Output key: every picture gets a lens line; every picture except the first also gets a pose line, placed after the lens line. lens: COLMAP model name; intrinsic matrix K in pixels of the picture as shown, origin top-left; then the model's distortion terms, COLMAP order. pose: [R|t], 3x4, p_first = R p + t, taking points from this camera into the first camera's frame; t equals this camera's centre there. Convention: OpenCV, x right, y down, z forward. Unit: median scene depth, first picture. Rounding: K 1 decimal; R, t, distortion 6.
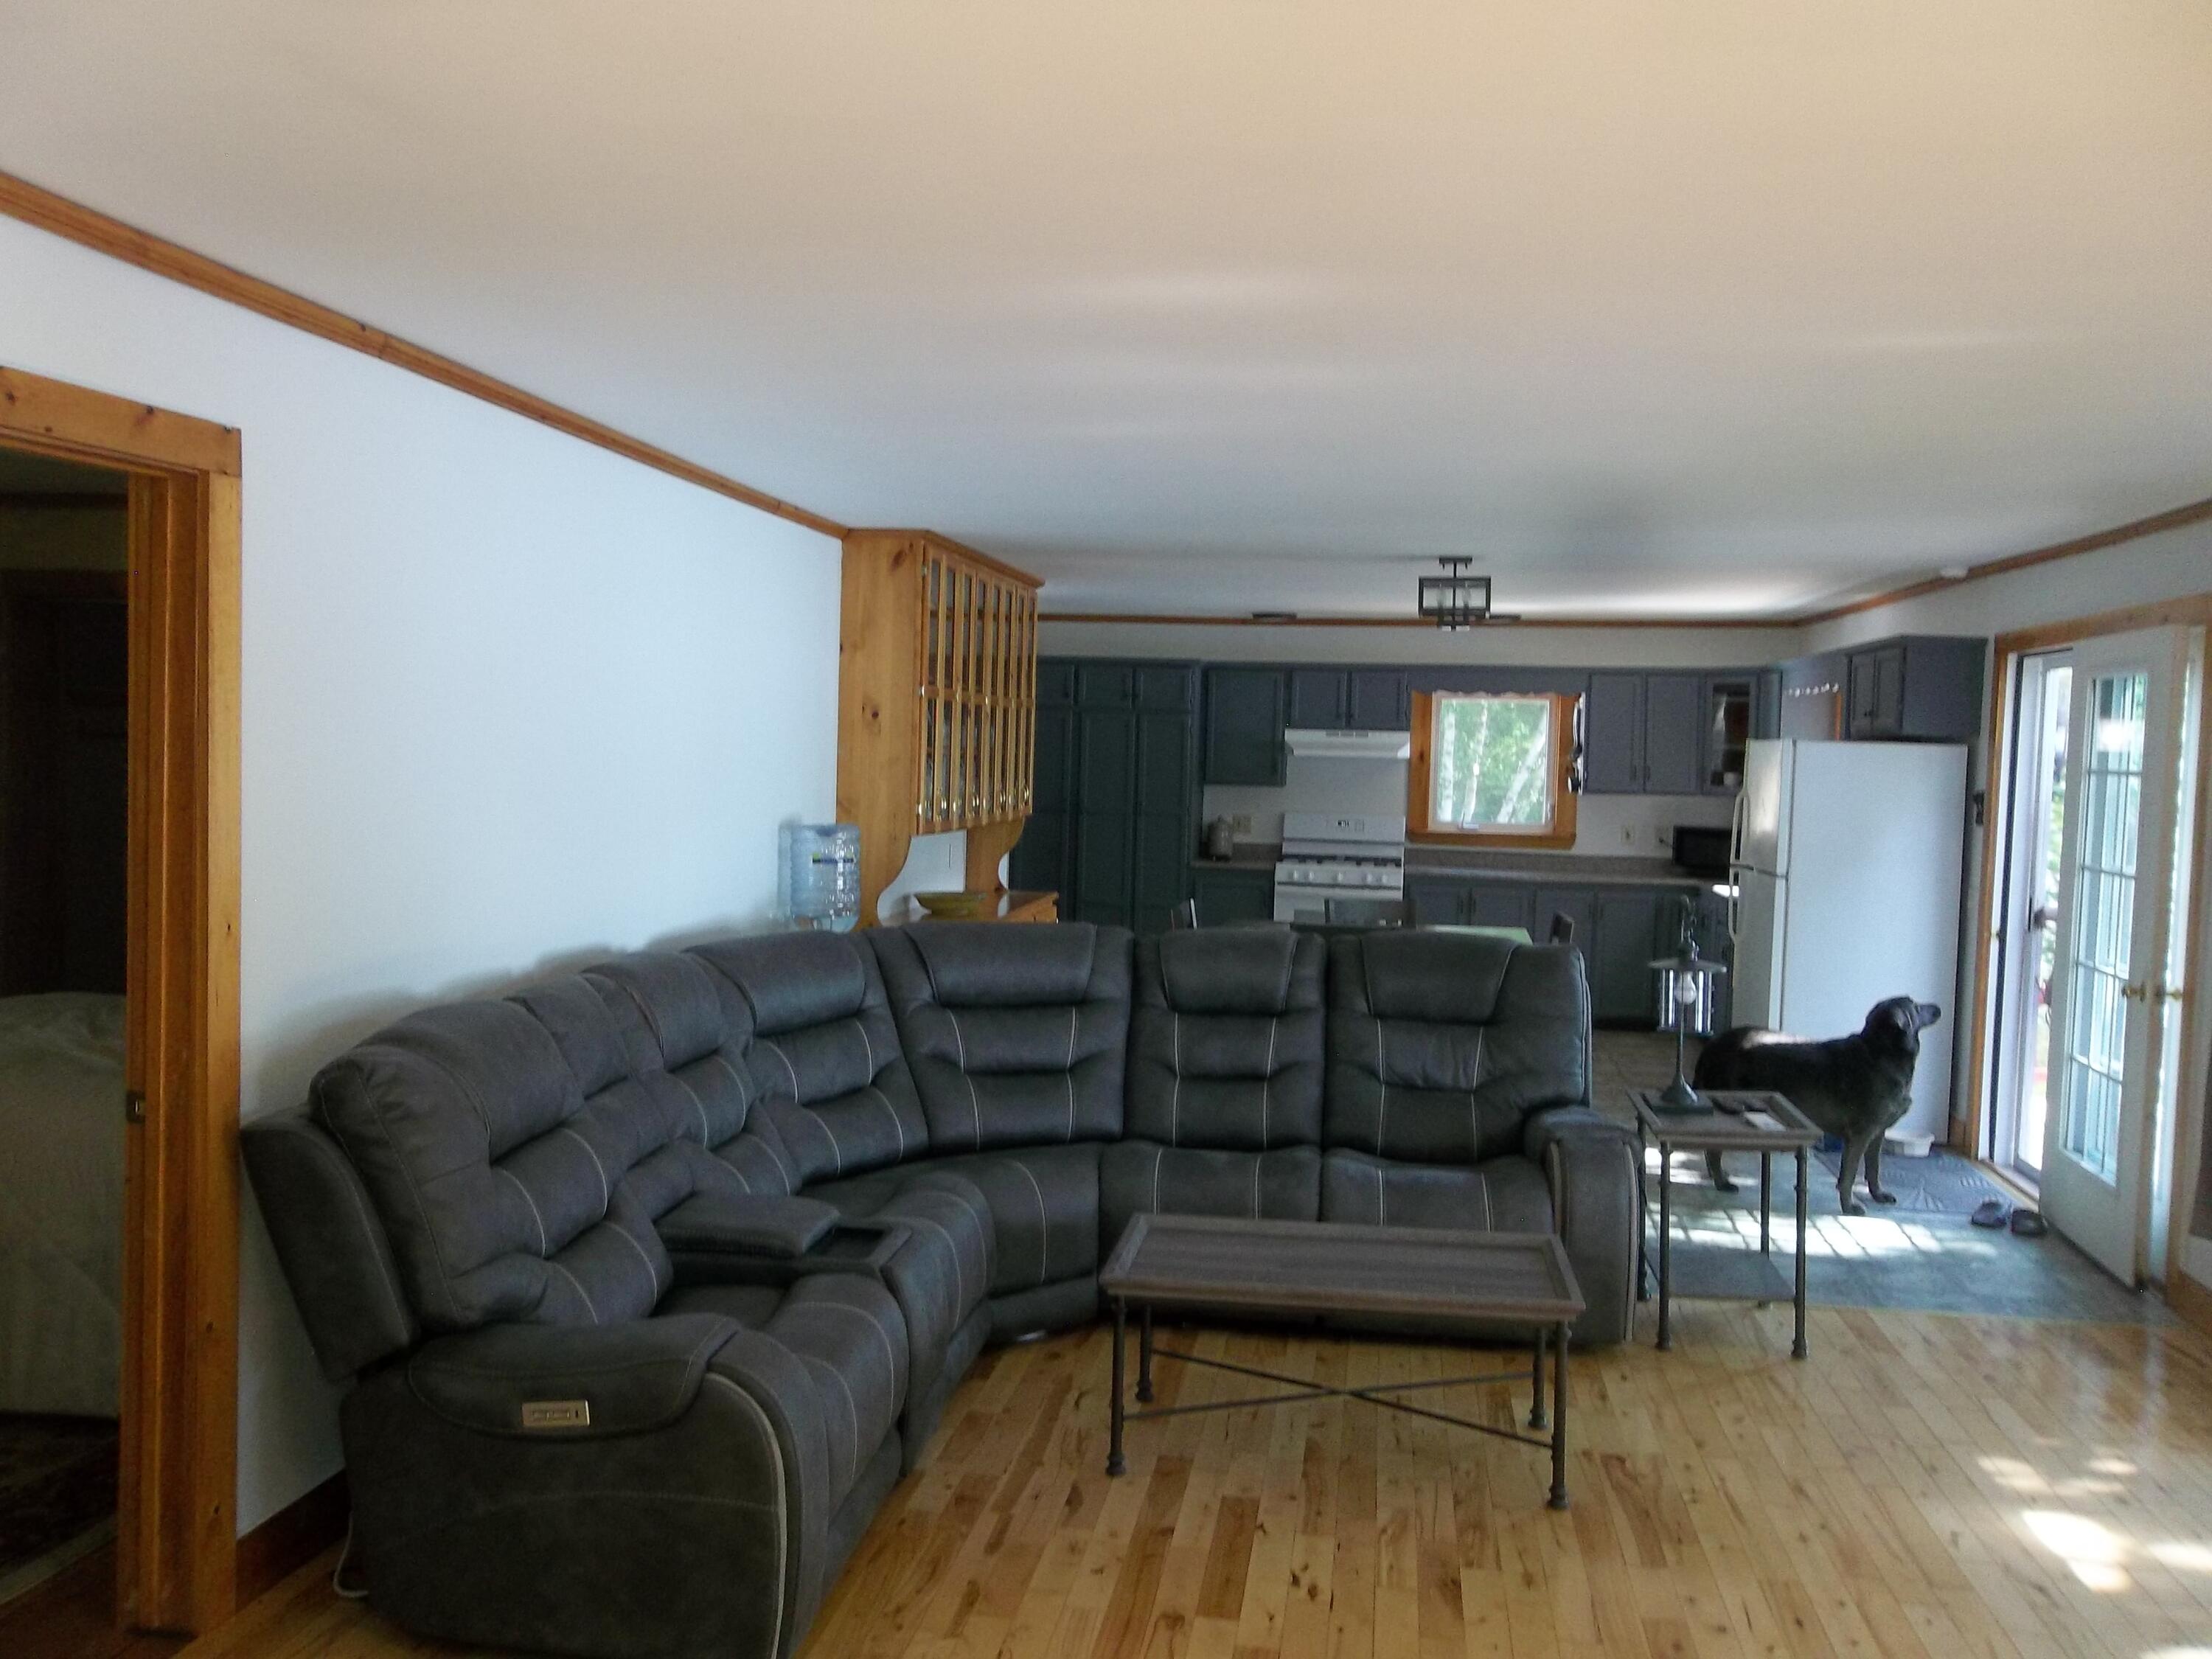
lens RADIAL K [[1830.7, 0, 1107.5], [0, 1830.7, 832.6], [0, 0, 1]] dist [0.011691, 0.003142]
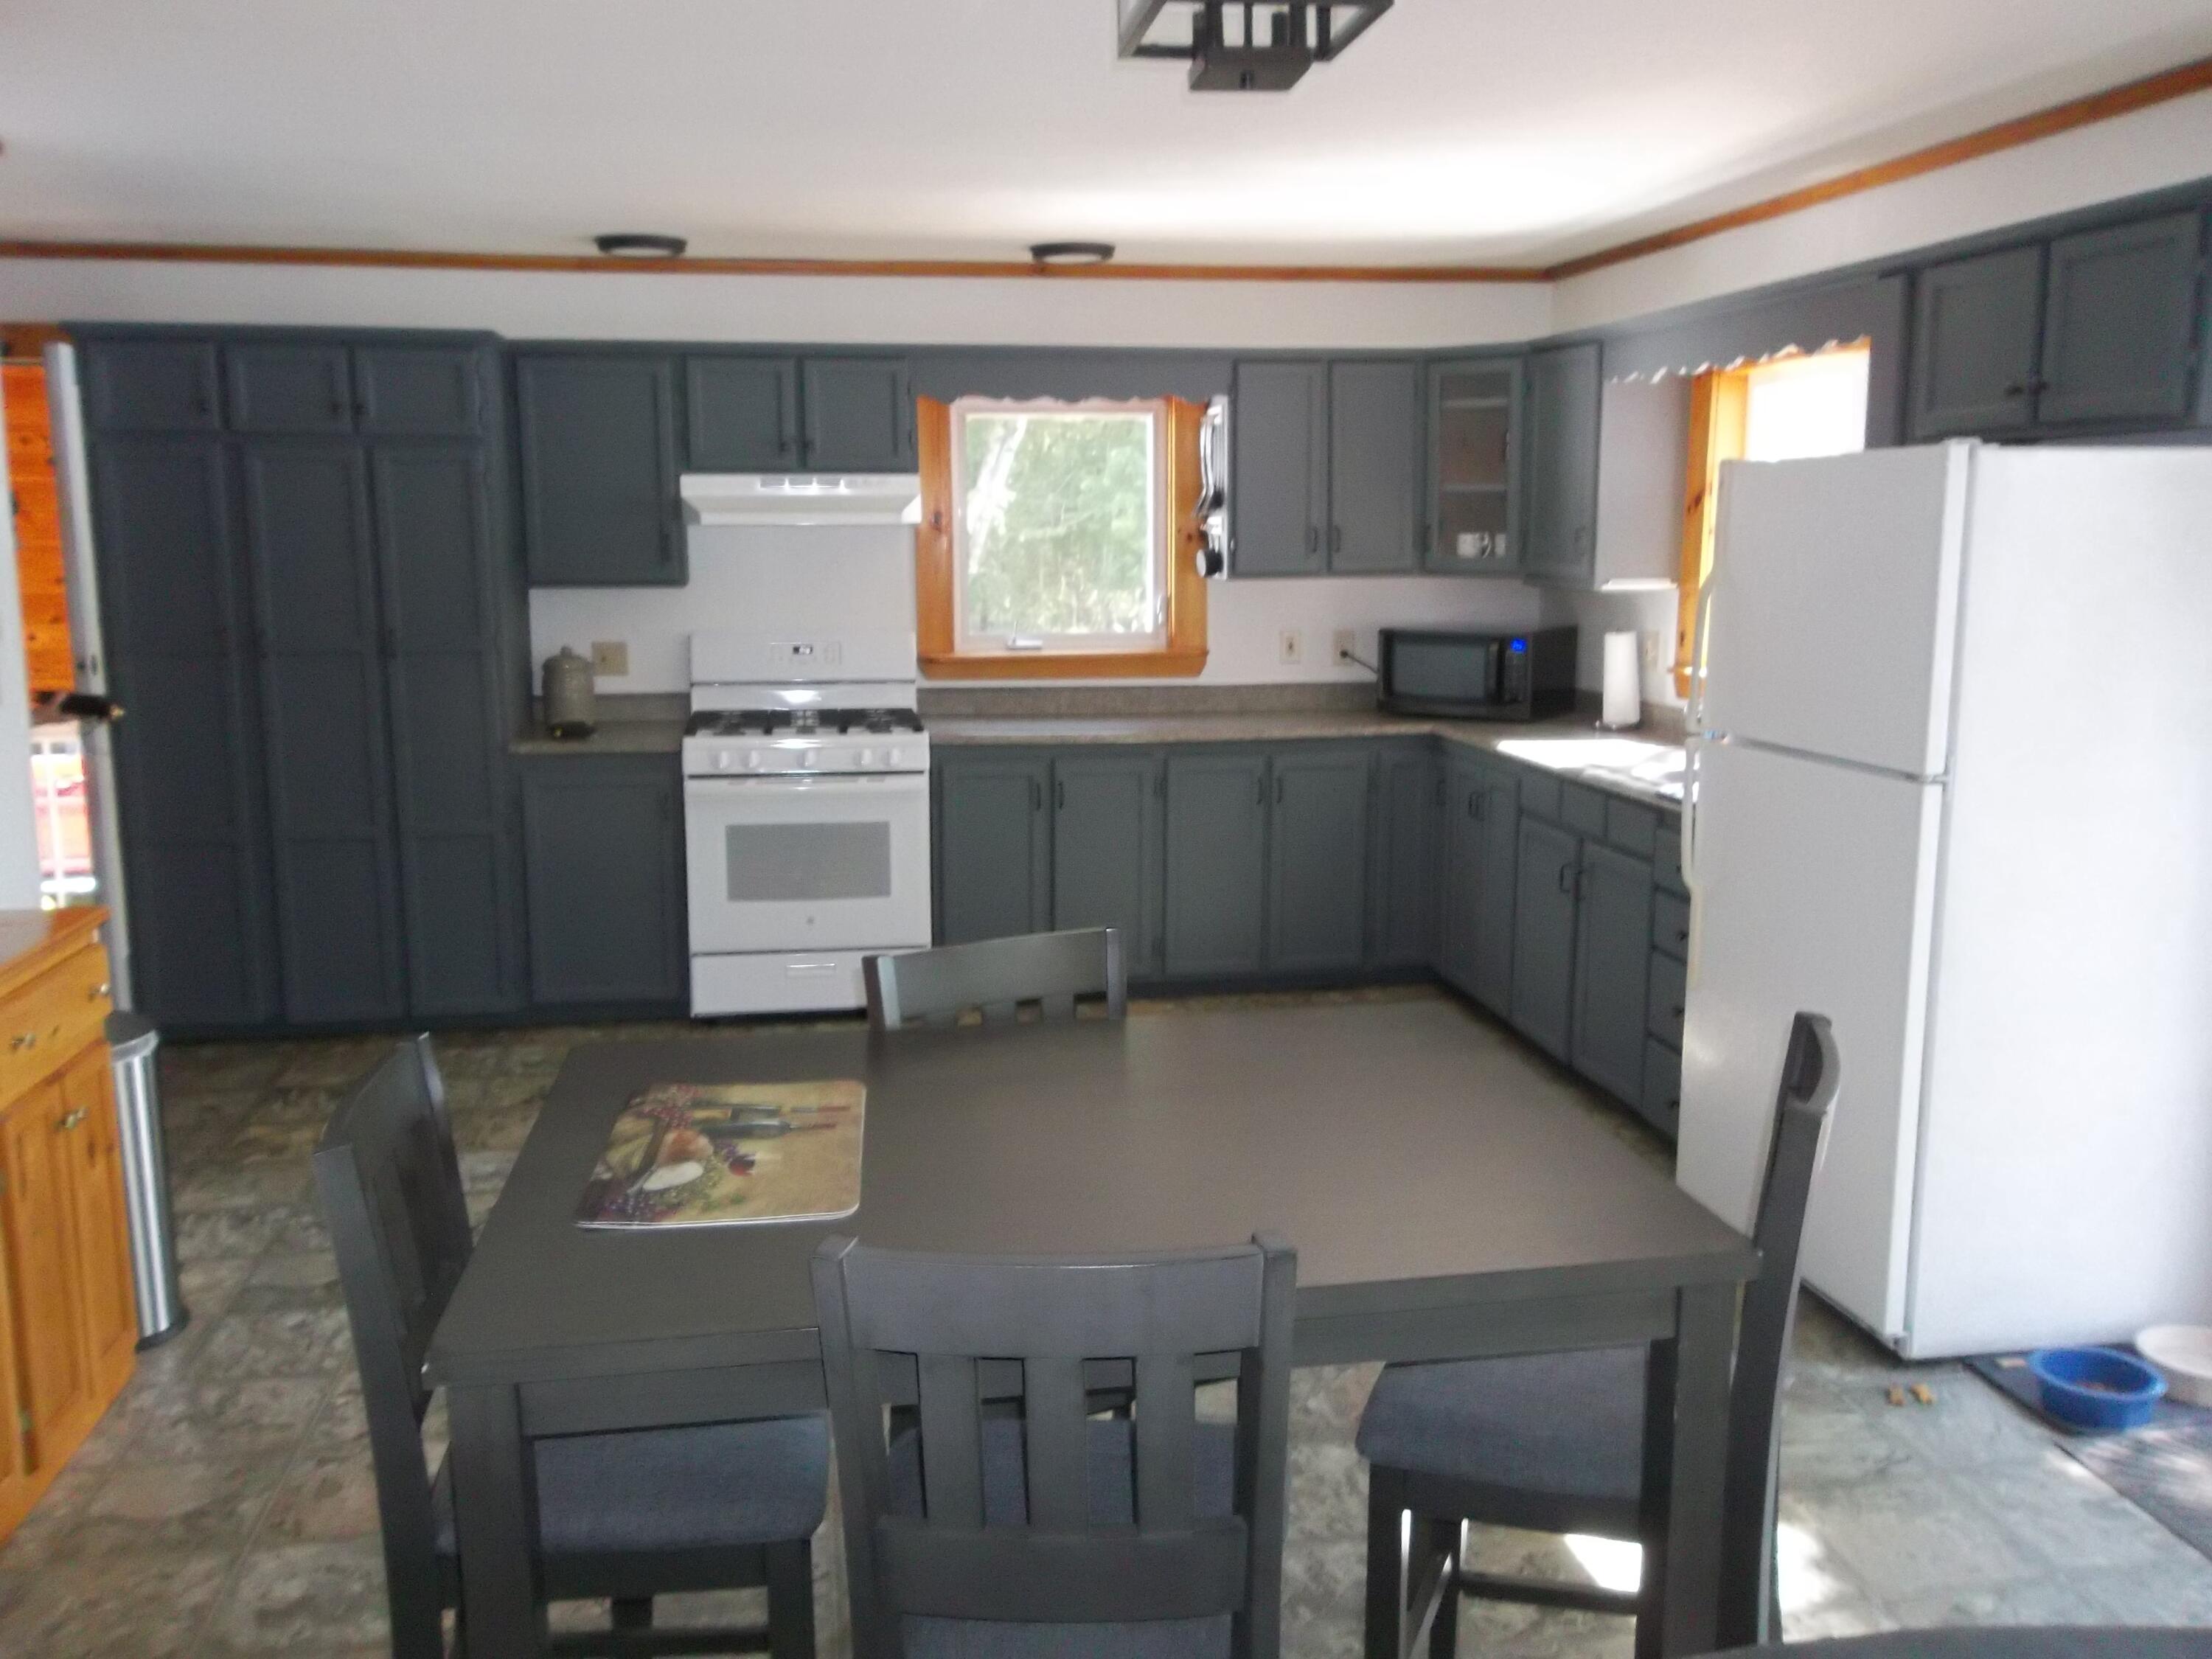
lens RADIAL K [[1830.7, 0, 1110.8], [0, 1830.7, 833.9], [0, 0, 1]] dist [0.011691, 0.003142]
pose [[0.944970, -0.081907, 0.316737, 0.039908], [0.041722, 0.990419, 0.131643, -0.018884], [-0.324485, -0.111184, 0.939334, 0.468190]]
